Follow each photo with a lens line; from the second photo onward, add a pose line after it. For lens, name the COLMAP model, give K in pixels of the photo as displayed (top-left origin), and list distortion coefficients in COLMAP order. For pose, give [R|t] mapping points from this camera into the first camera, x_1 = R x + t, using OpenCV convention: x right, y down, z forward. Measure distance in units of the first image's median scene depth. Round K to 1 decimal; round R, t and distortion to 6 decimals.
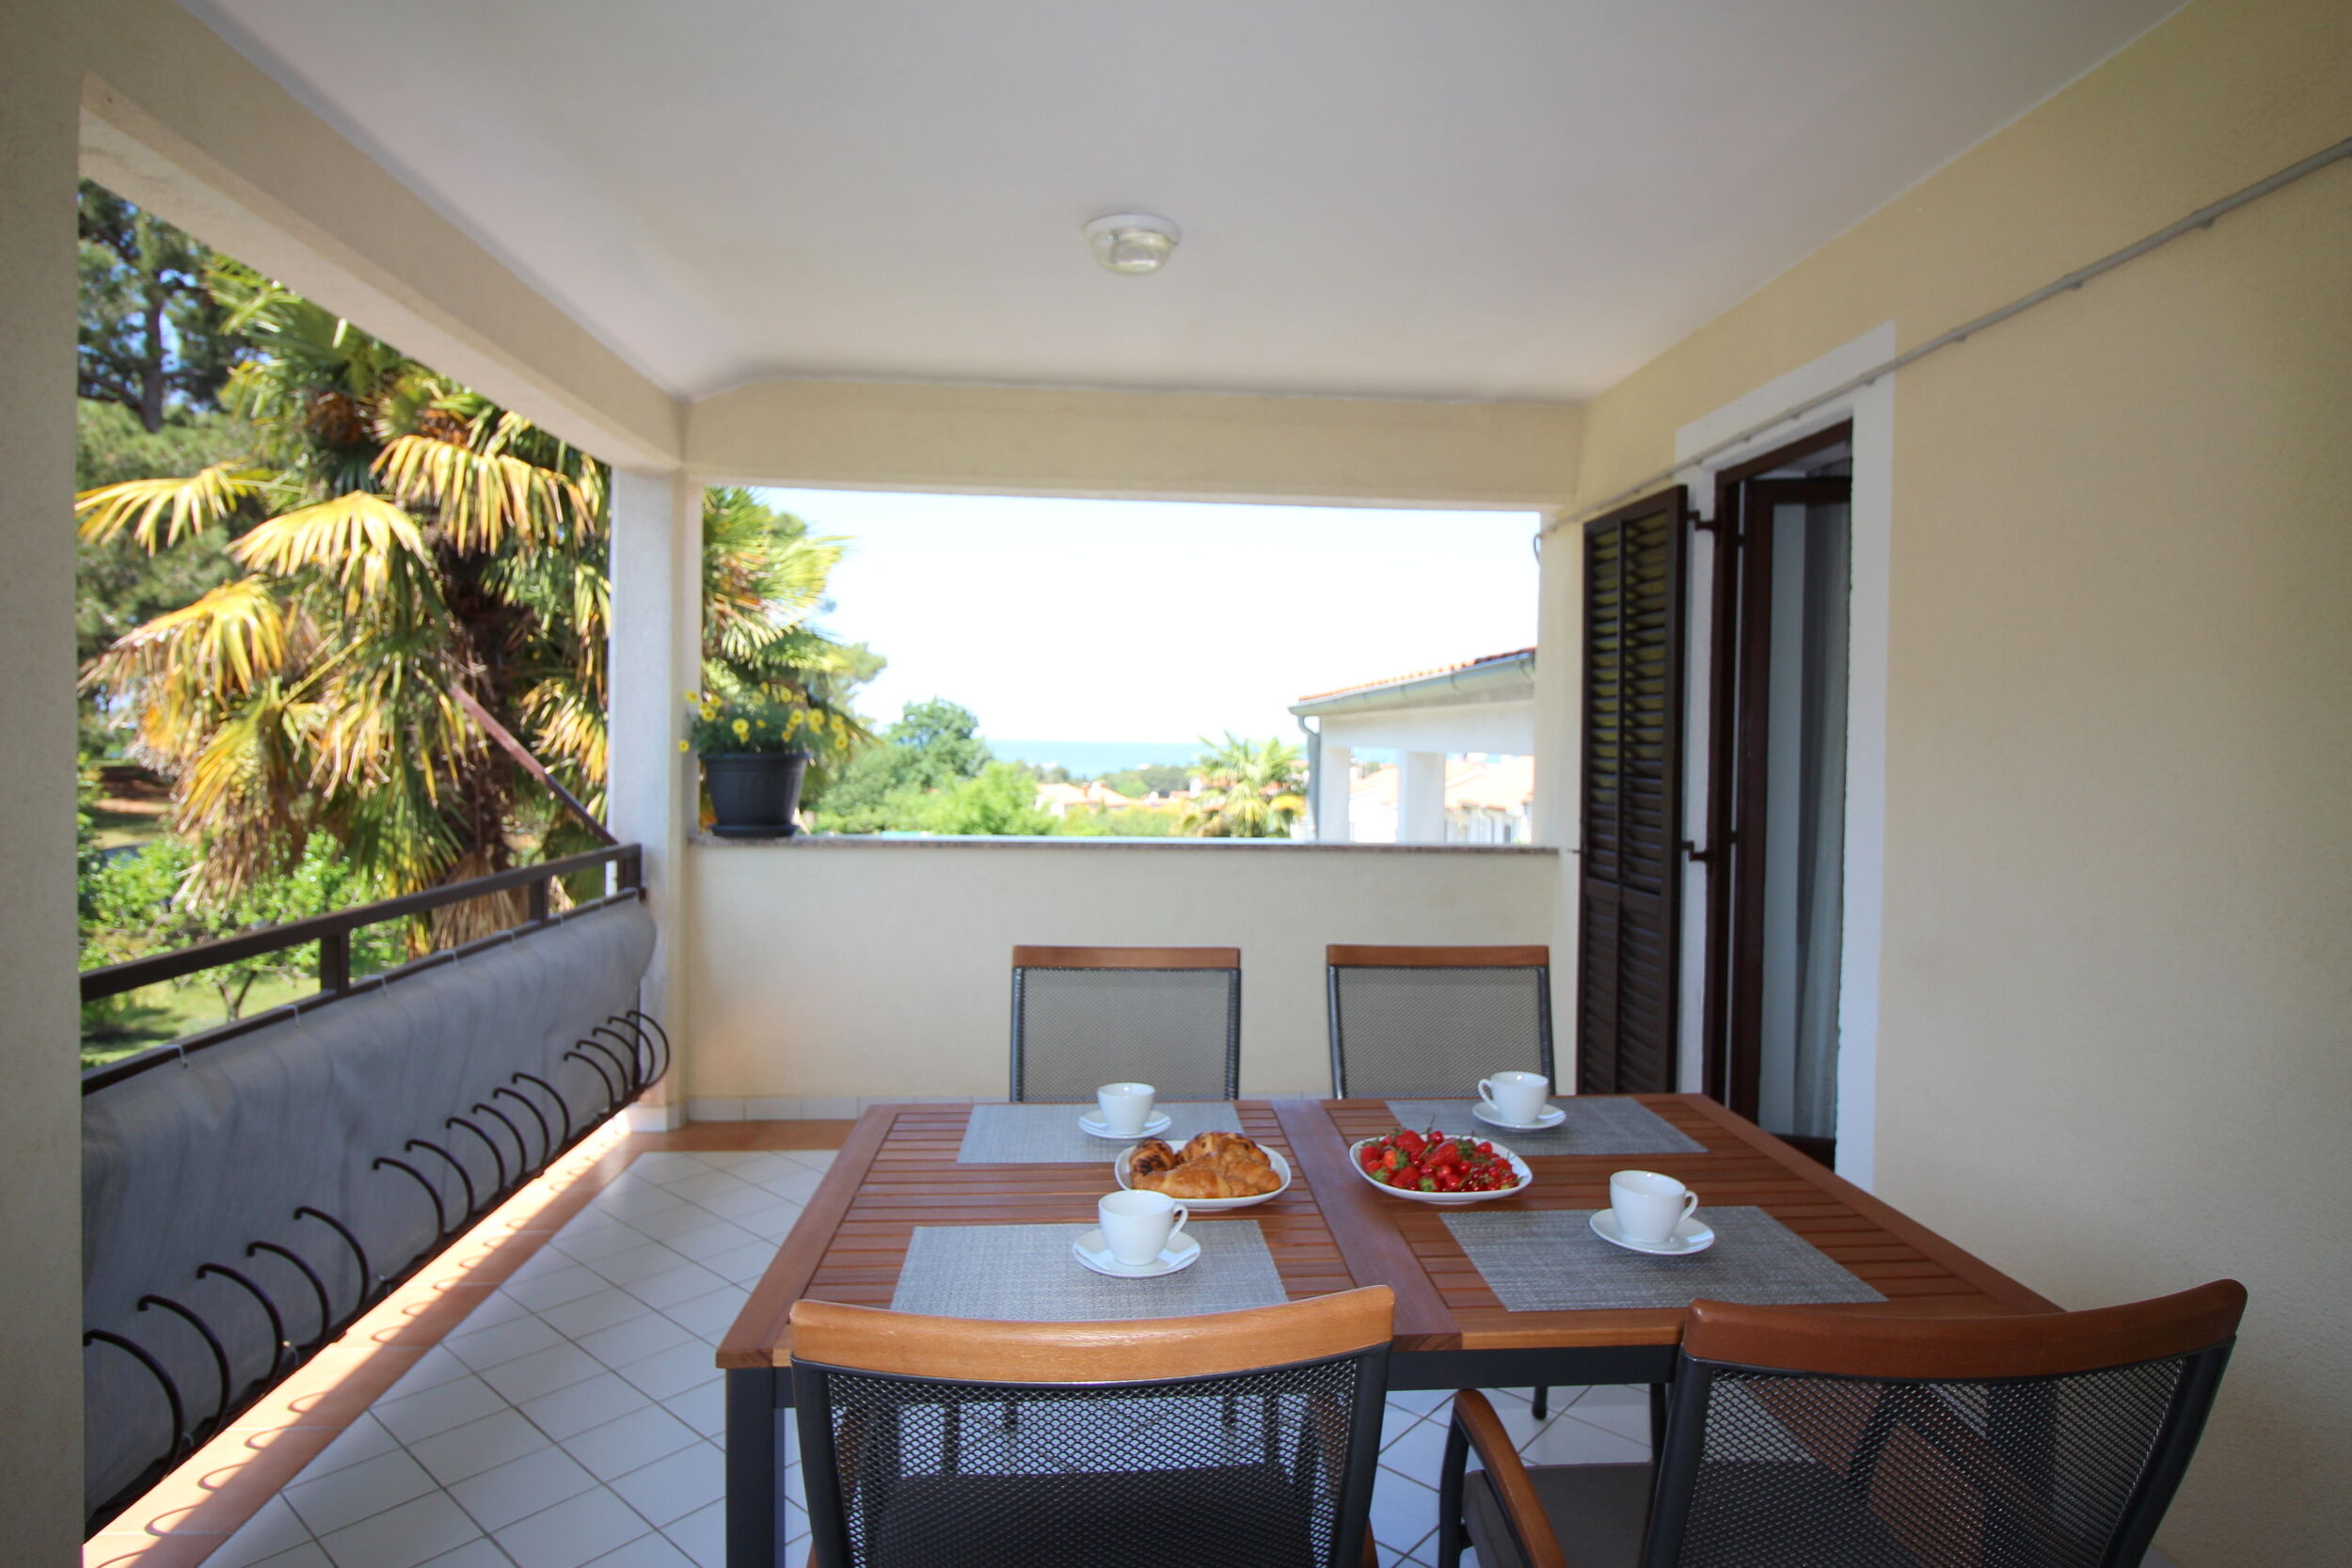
lens RADIAL K [[1265.6, 0, 1200.9], [0, 1265.6, 752.2], [0, 0, 1]] dist [-0.008296, -0.001690]
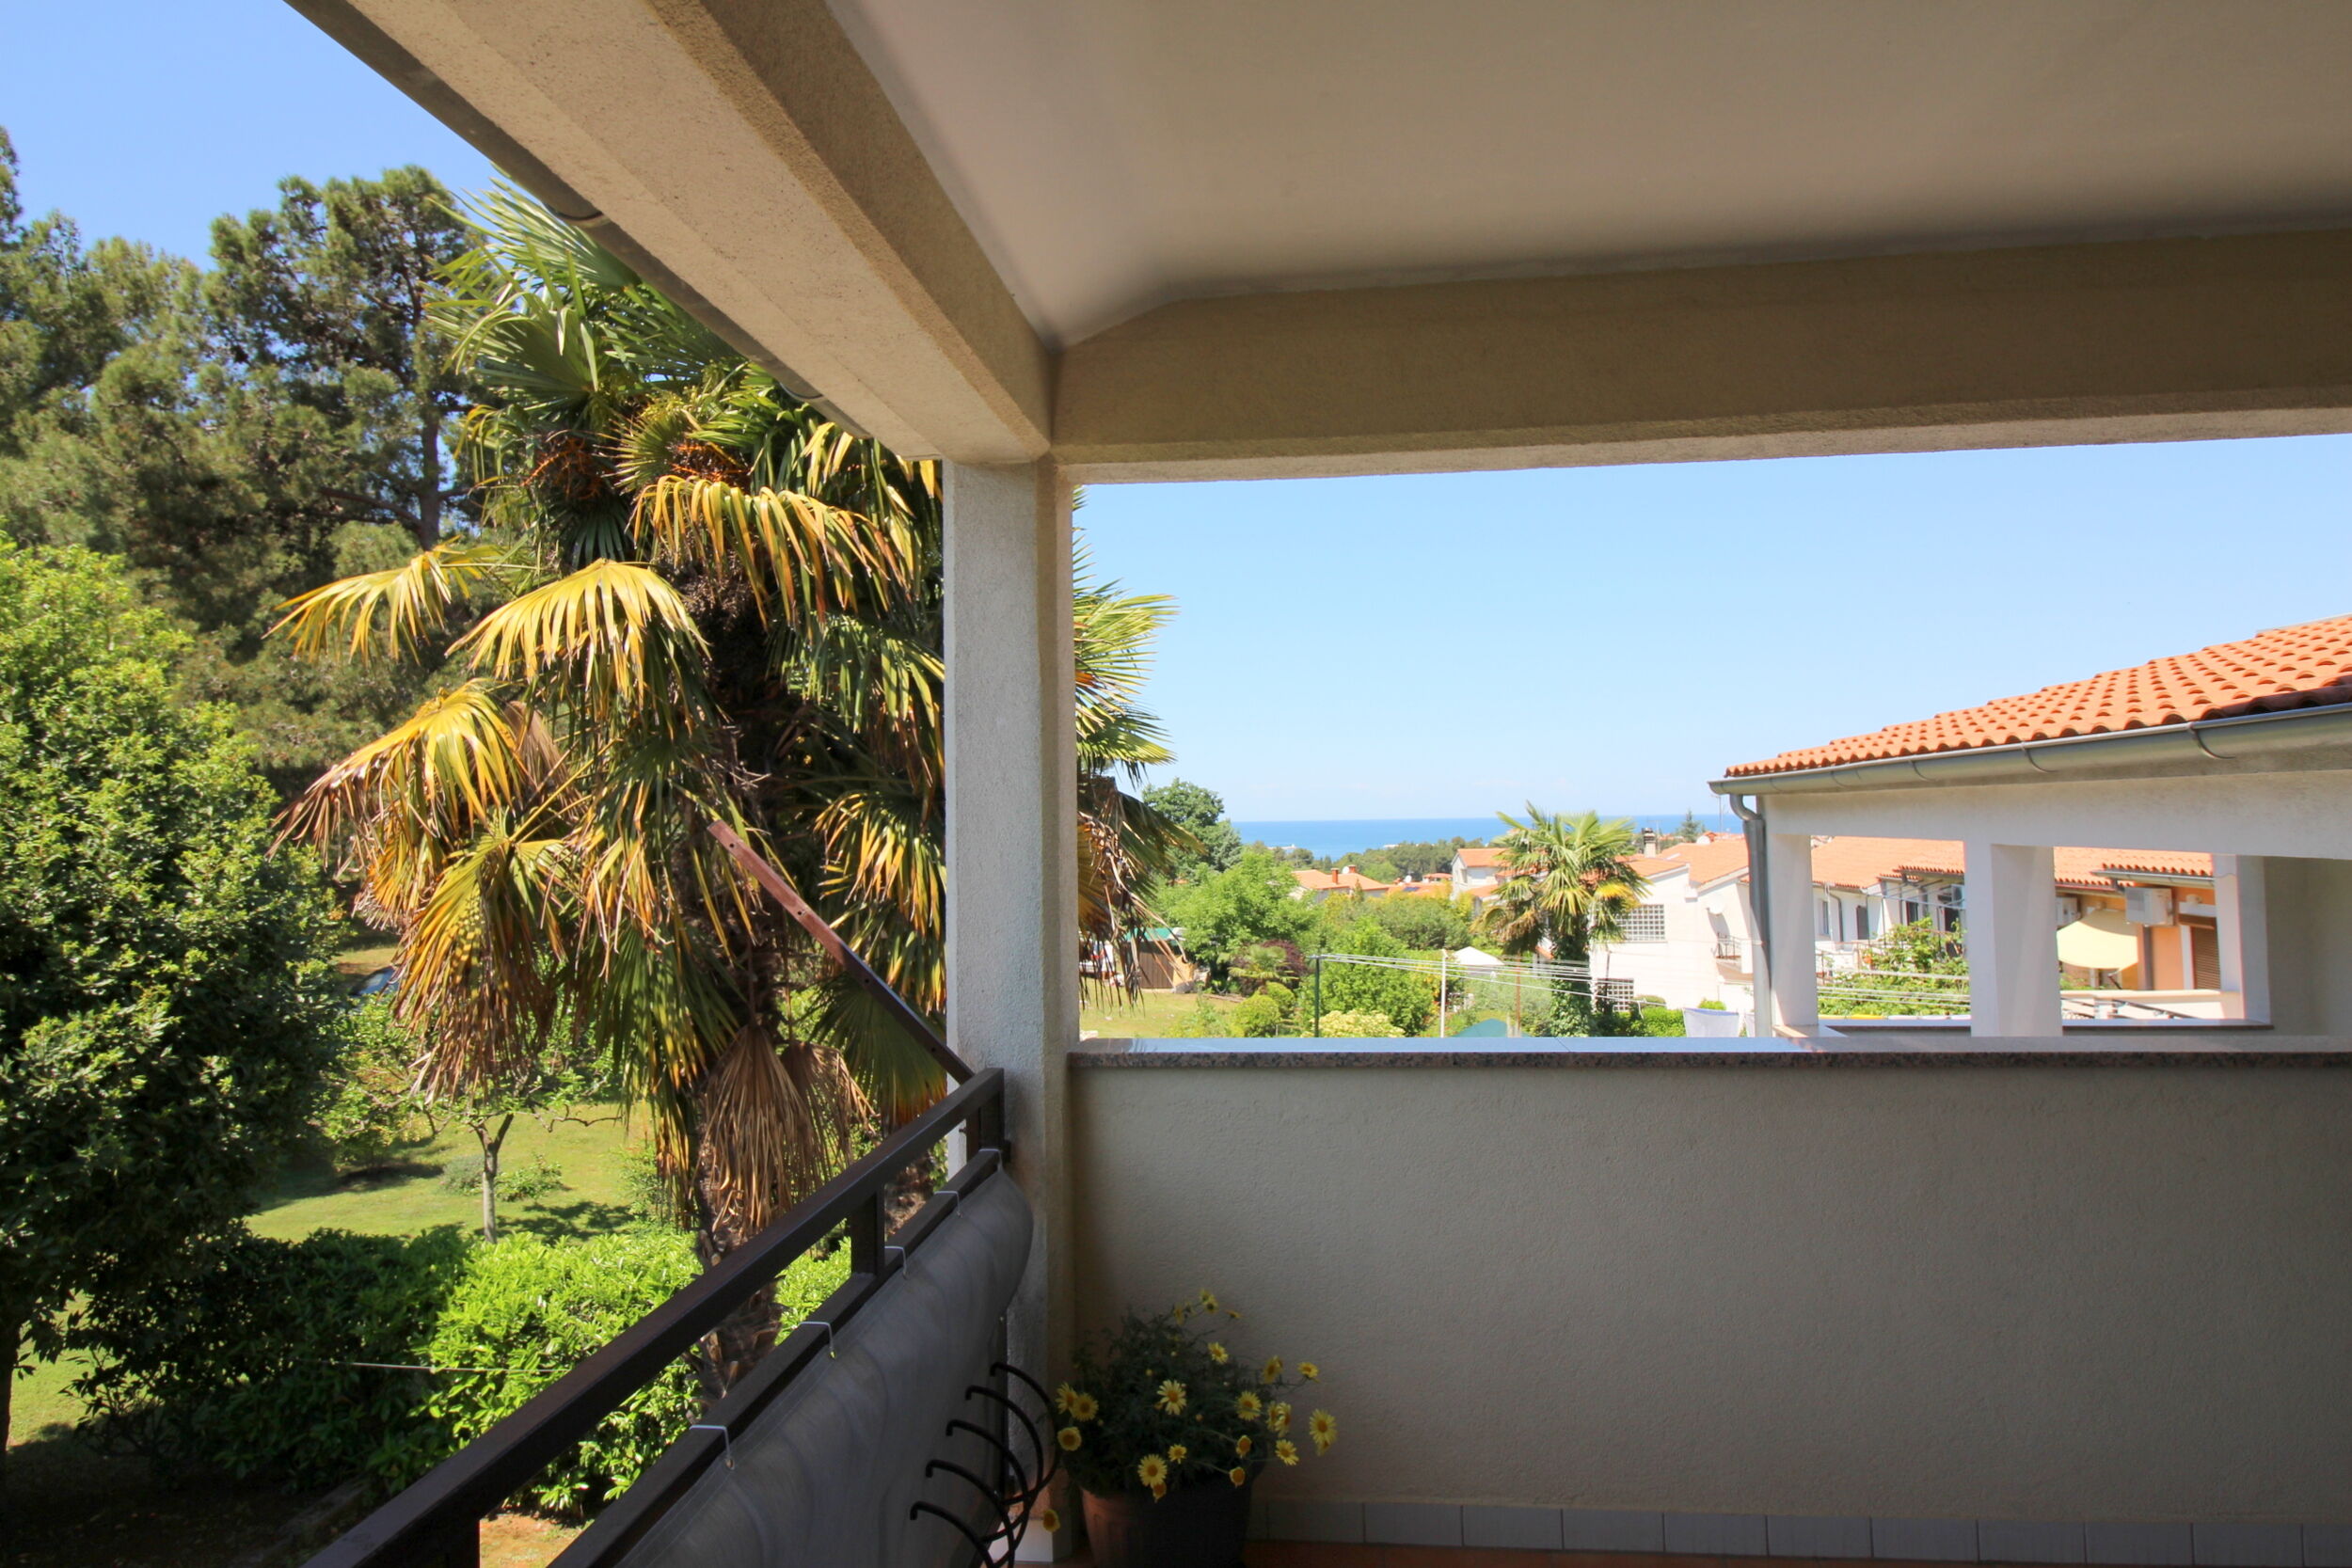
lens RADIAL K [[1349.6, 0, 1173.5], [0, 1349.6, 766.9], [0, 0, 1]] dist [0.007473, -0.000840]
pose [[0.978560, -0.043440, -0.201330, -0.165232], [0.033469, 0.998051, -0.052670, -0.026180], [0.203226, 0.044803, 0.978106, 0.269091]]
